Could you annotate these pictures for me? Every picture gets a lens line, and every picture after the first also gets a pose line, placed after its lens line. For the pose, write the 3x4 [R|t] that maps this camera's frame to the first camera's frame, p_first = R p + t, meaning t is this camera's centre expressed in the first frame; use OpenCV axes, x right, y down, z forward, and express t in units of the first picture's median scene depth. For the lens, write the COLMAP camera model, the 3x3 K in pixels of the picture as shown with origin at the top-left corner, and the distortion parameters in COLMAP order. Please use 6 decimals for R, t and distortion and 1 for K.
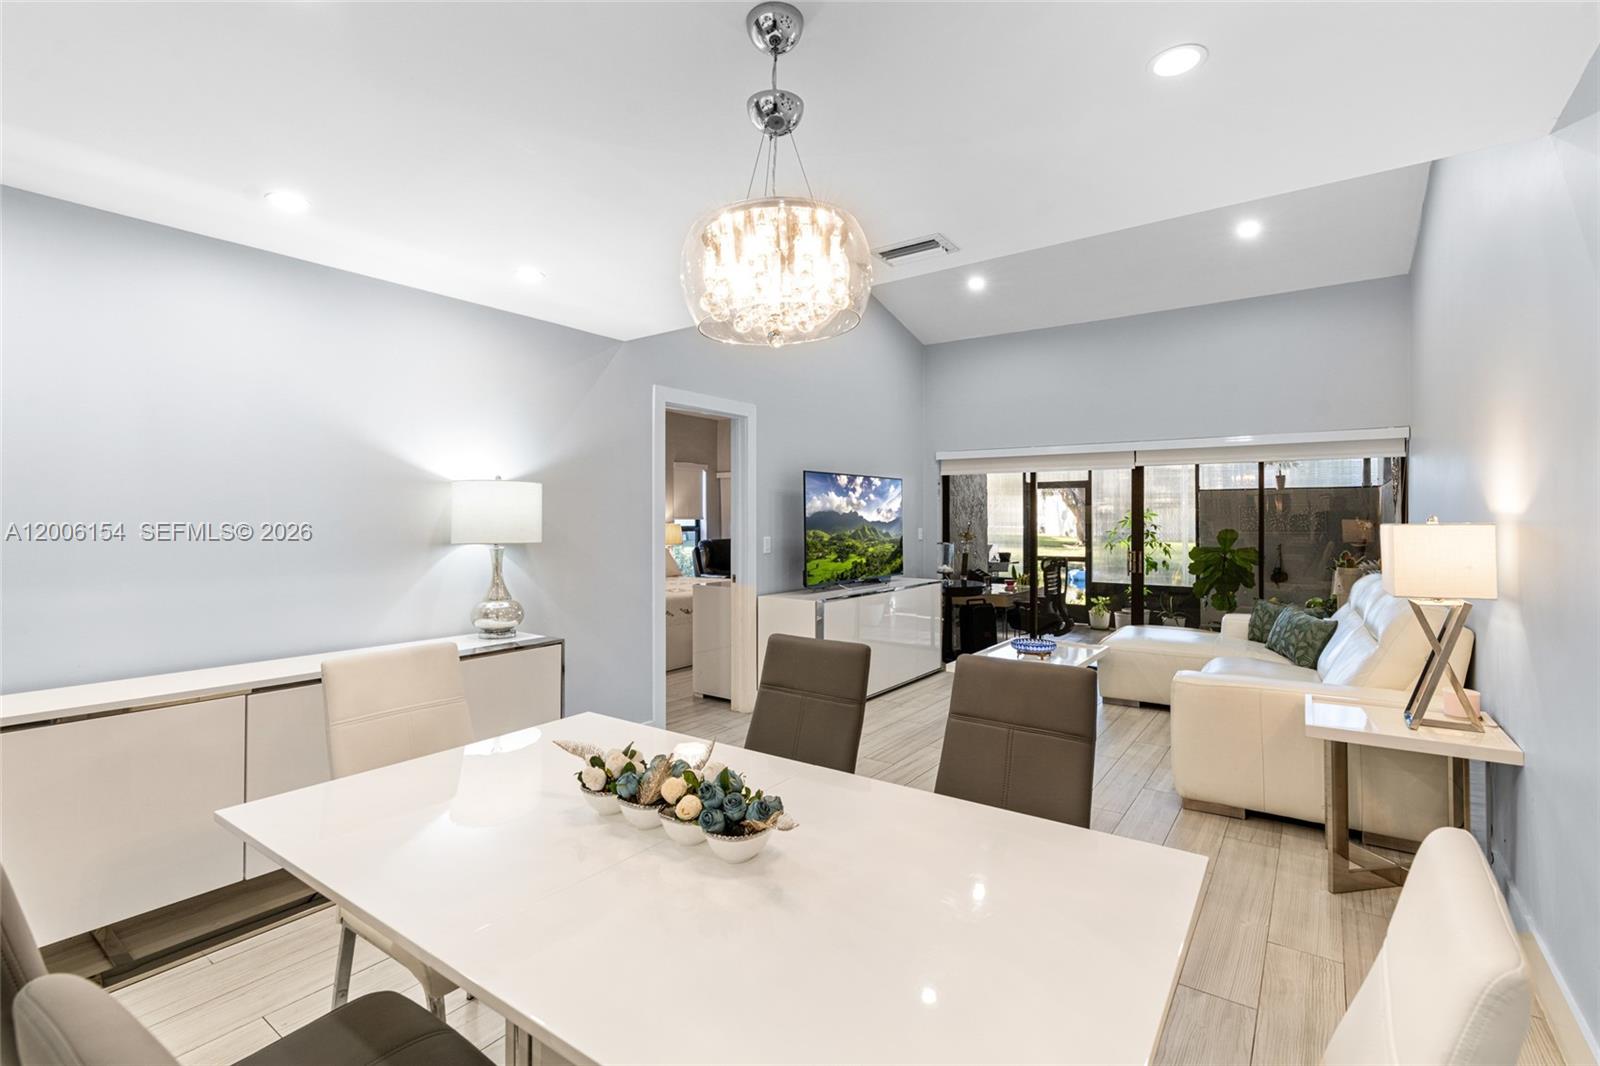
lens RADIAL K [[728.3, 0, 801.5], [0, 728.3, 521.4], [0, 0, 1]] dist [-0.001576, -0.000046]
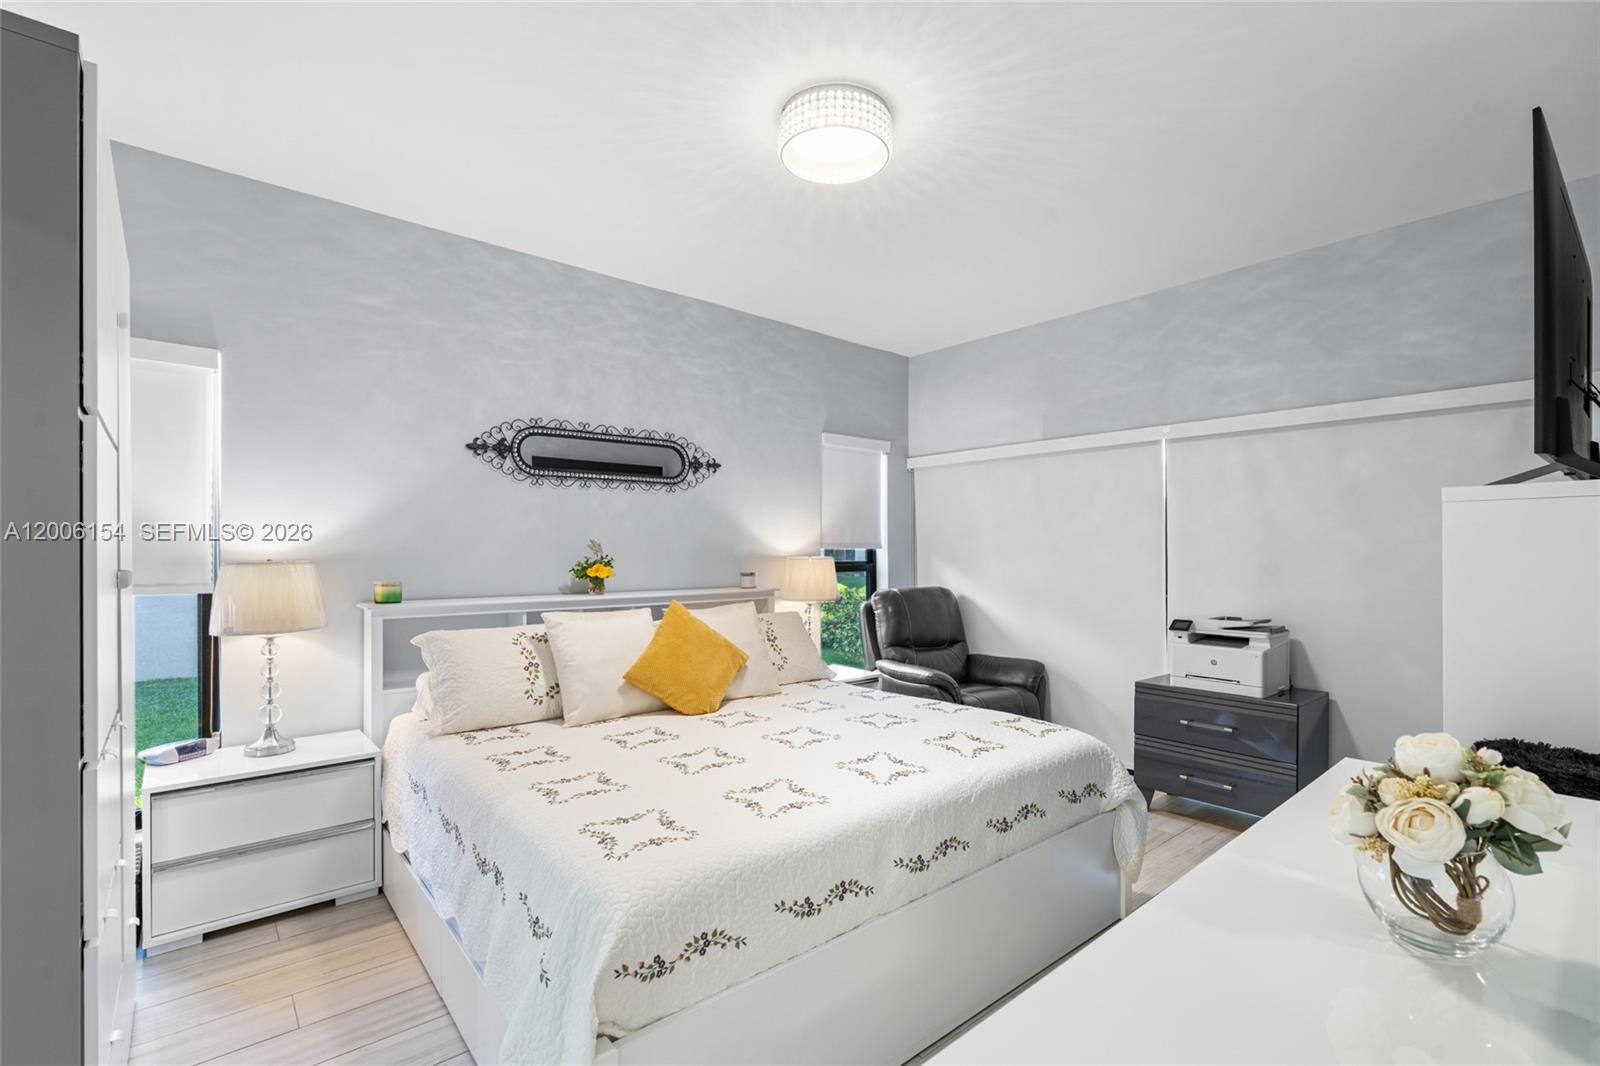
lens RADIAL K [[728.3, 0, 798.4], [0, 728.3, 539.2], [0, 0, 1]] dist [-0.001576, -0.000046]
pose [[0.969592, 0.001816, -0.244722, -0.066715], [-0.003782, 0.999964, -0.007563, -0.005290], [0.244699, 0.008259, 0.969564, 0.493085]]
